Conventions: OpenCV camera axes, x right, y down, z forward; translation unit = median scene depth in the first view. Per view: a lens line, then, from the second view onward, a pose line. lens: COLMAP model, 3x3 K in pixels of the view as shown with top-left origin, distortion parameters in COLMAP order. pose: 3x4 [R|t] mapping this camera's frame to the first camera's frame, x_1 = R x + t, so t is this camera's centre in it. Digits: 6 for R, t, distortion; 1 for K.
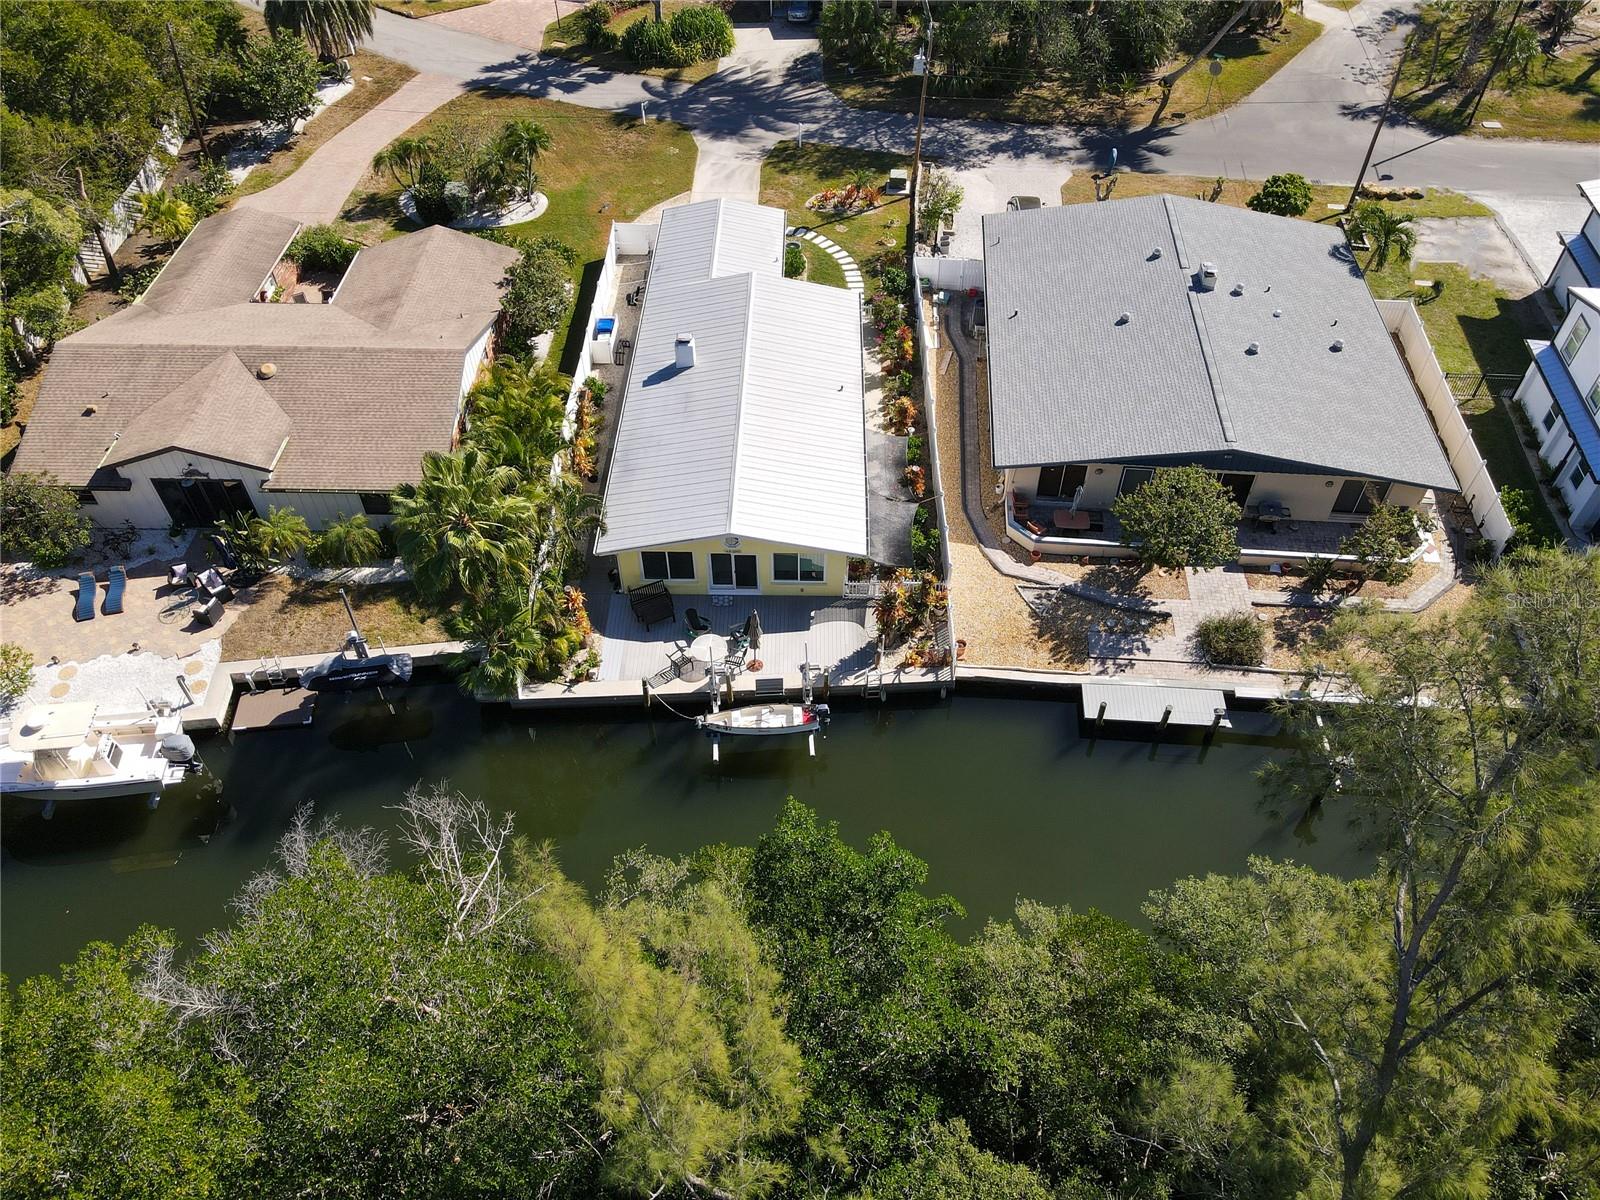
lens RADIAL K [[1192.8, 0, 811.6], [0, 1192.8, 595.4], [0, 0, 1]] dist [0.040481, -0.000866]
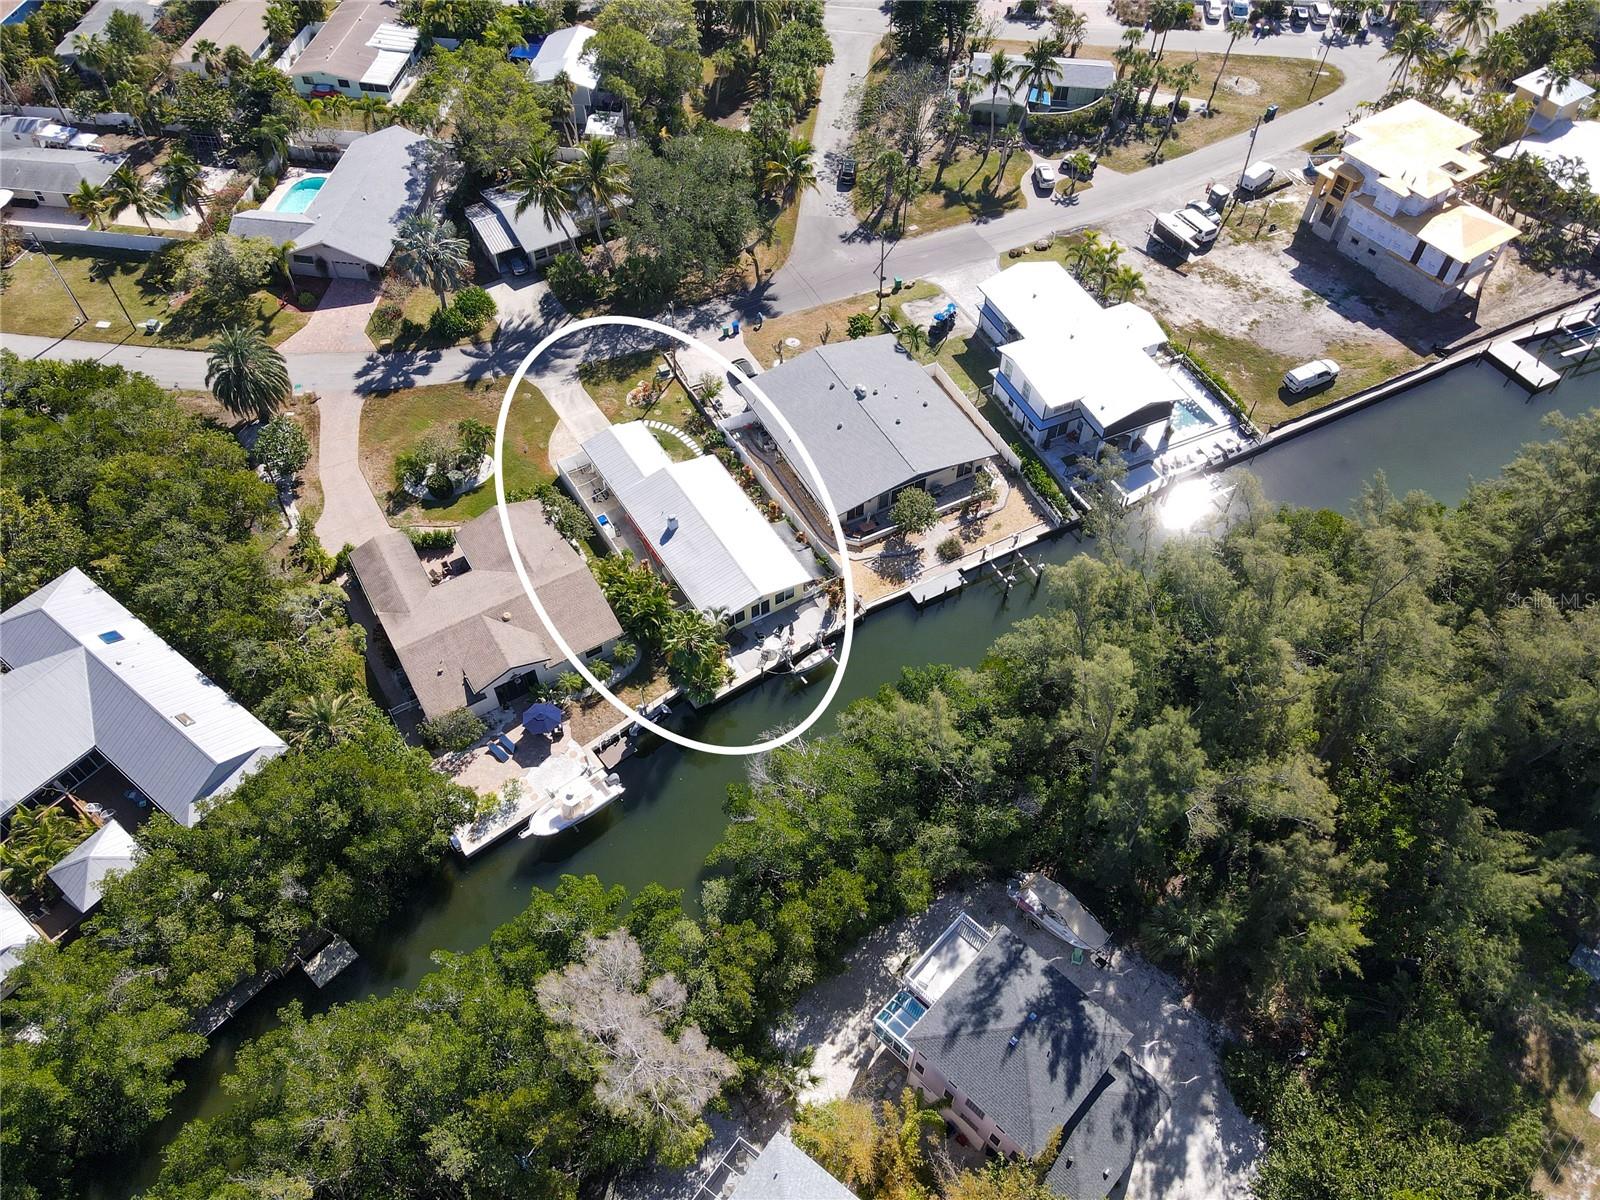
lens RADIAL K [[1192.8, 0, 805.7], [0, 1192.8, 585.8], [0, 0, 1]] dist [0.040481, -0.000866]
pose [[0.845952, -0.417429, 0.331840, -0.706620], [0.385851, 0.908684, 0.159413, -0.378331], [-0.368081, -0.006815, 0.929769, -1.108316]]
